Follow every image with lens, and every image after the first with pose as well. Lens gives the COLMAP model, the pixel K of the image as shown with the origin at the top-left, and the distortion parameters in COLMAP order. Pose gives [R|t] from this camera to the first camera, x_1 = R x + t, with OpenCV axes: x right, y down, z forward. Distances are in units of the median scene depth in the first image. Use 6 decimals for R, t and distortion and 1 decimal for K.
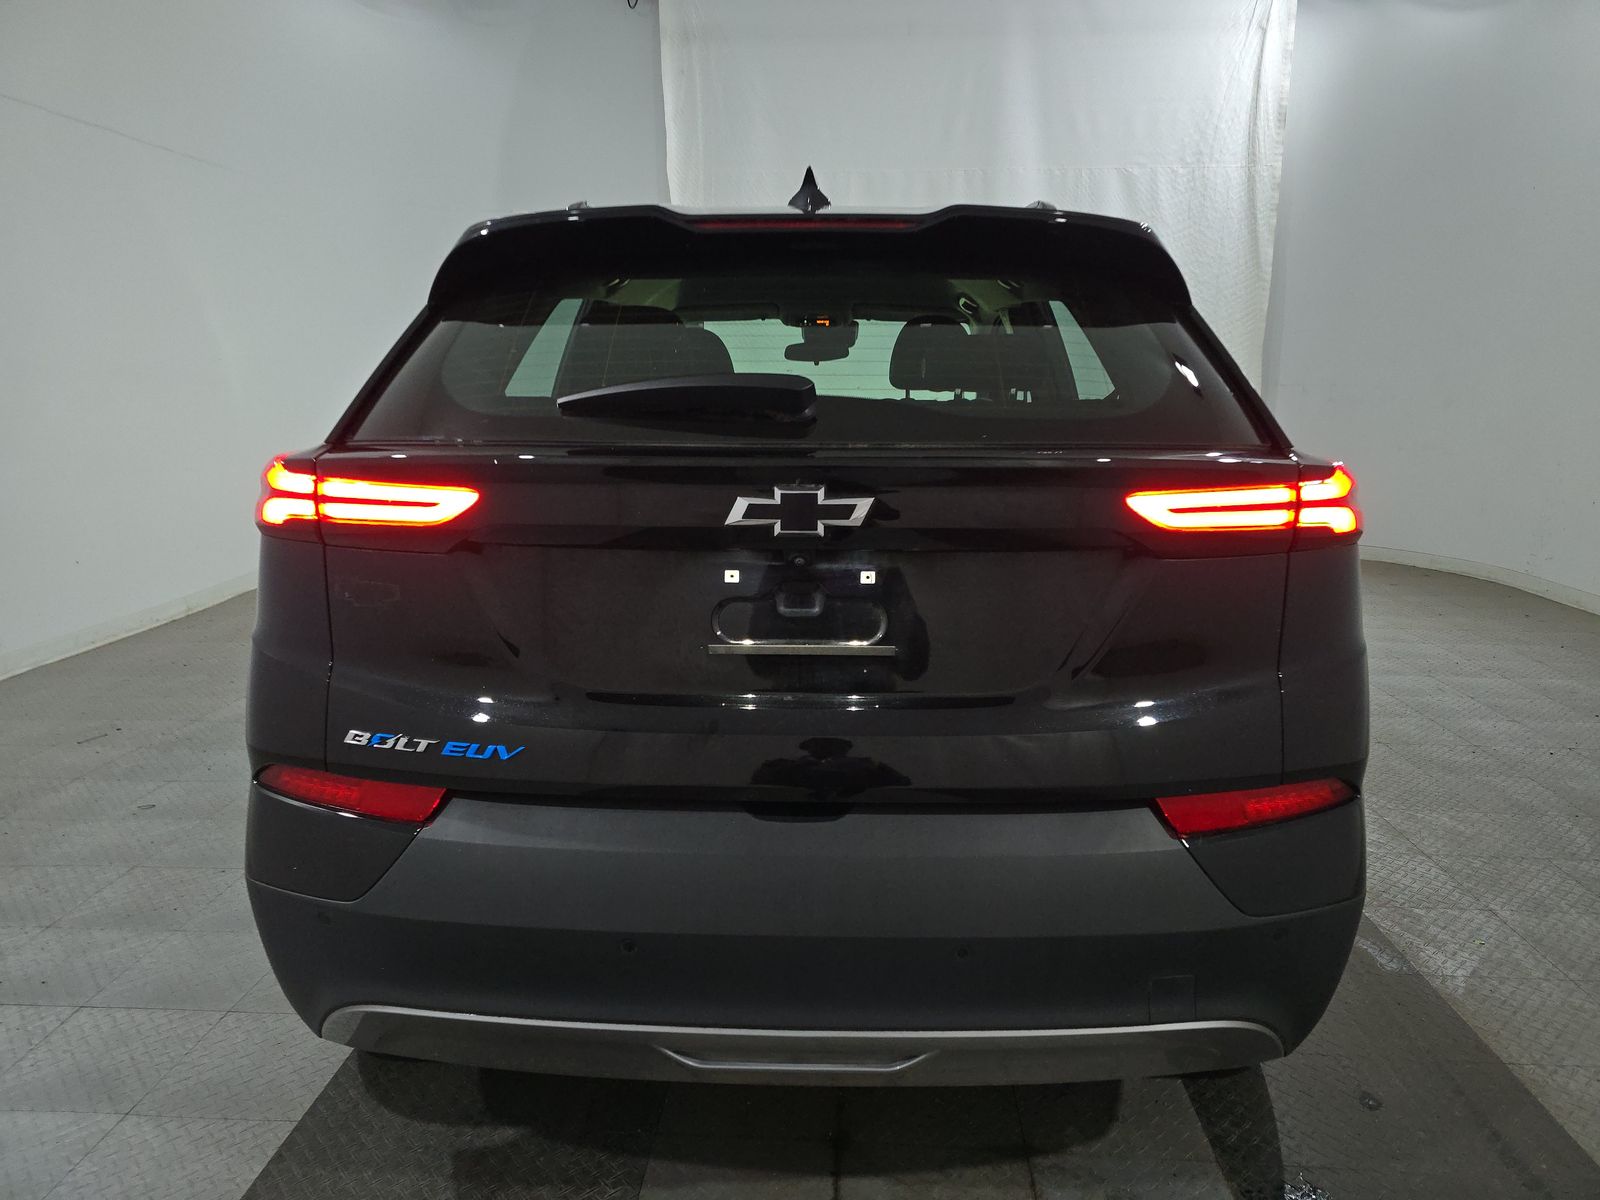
lens RADIAL K [[1055.6, 0, 808.5], [0, 1055.6, 604.3], [0, 0, 1]] dist [0.038669, -0.014707]
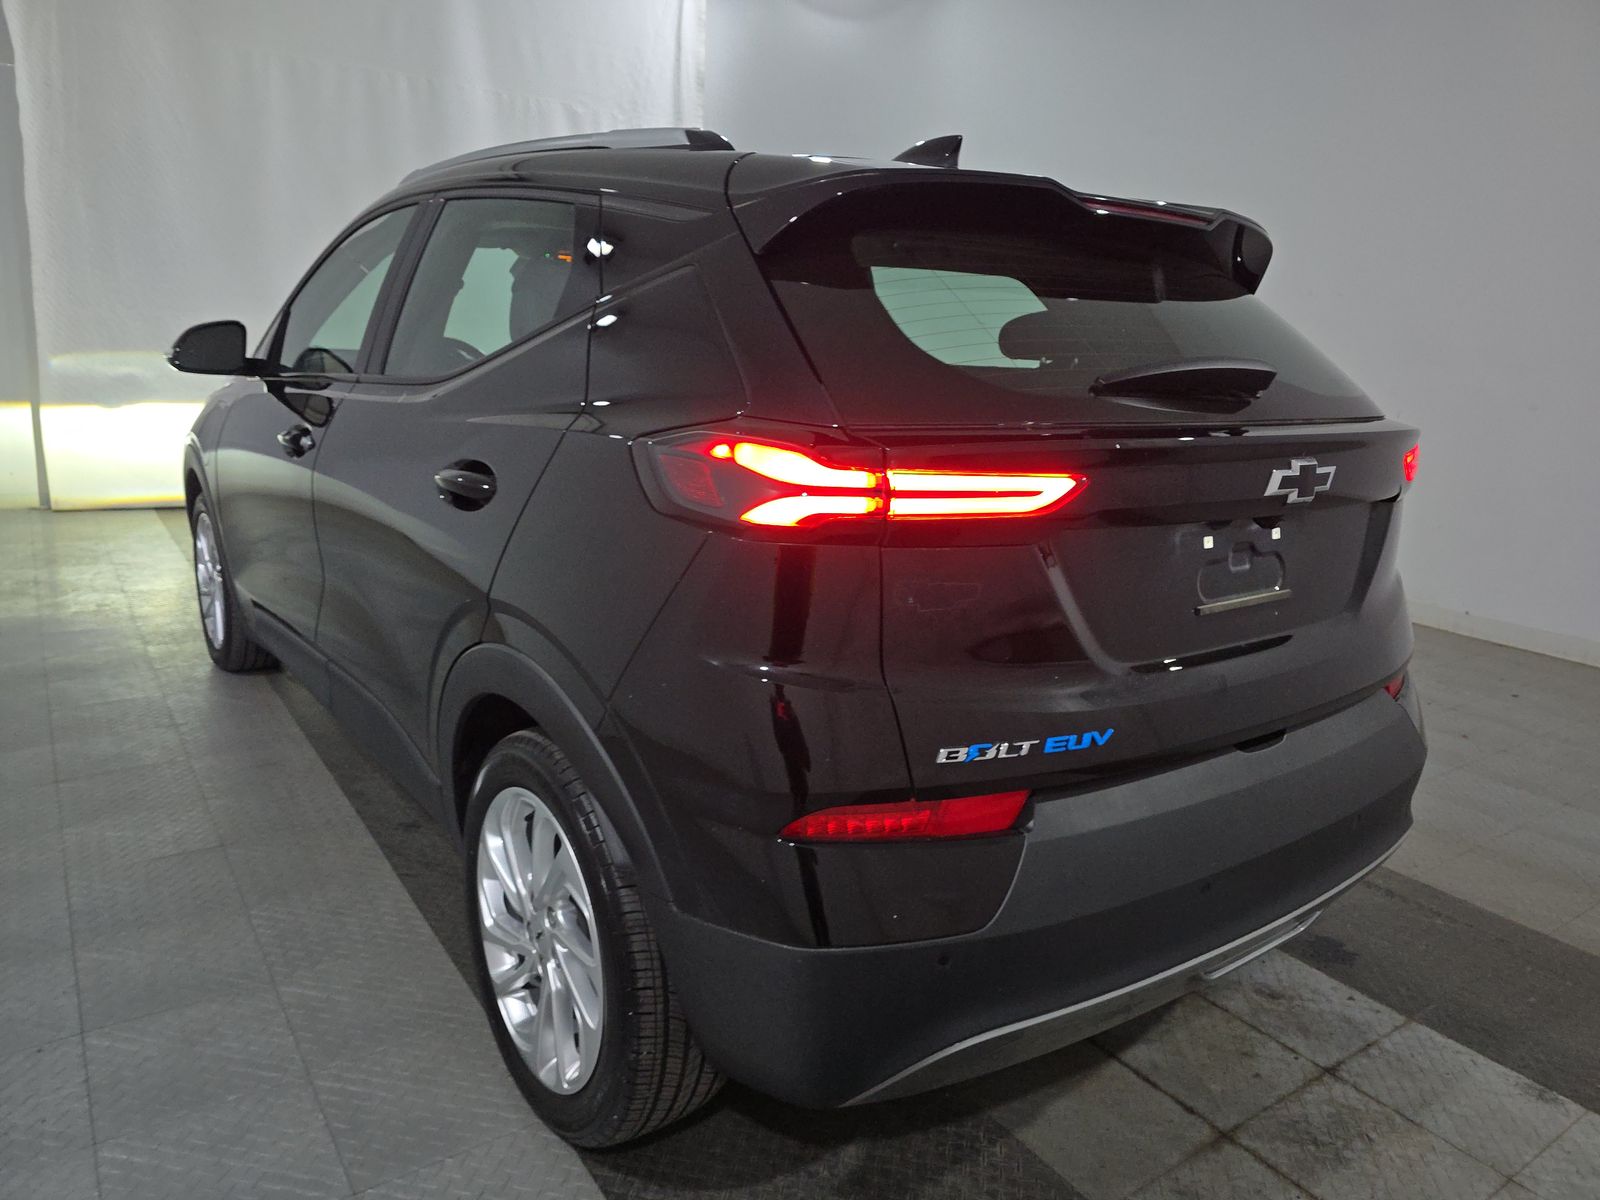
lens RADIAL K [[1055.6, 0, 807.3], [0, 1055.6, 602.4], [0, 0, 1]] dist [0.038669, -0.014707]
pose [[0.792306, -0.118851, 0.598436, -1.047722], [0.082742, 0.992713, 0.087608, -0.093120], [-0.604487, -0.019896, 0.796366, 0.360890]]
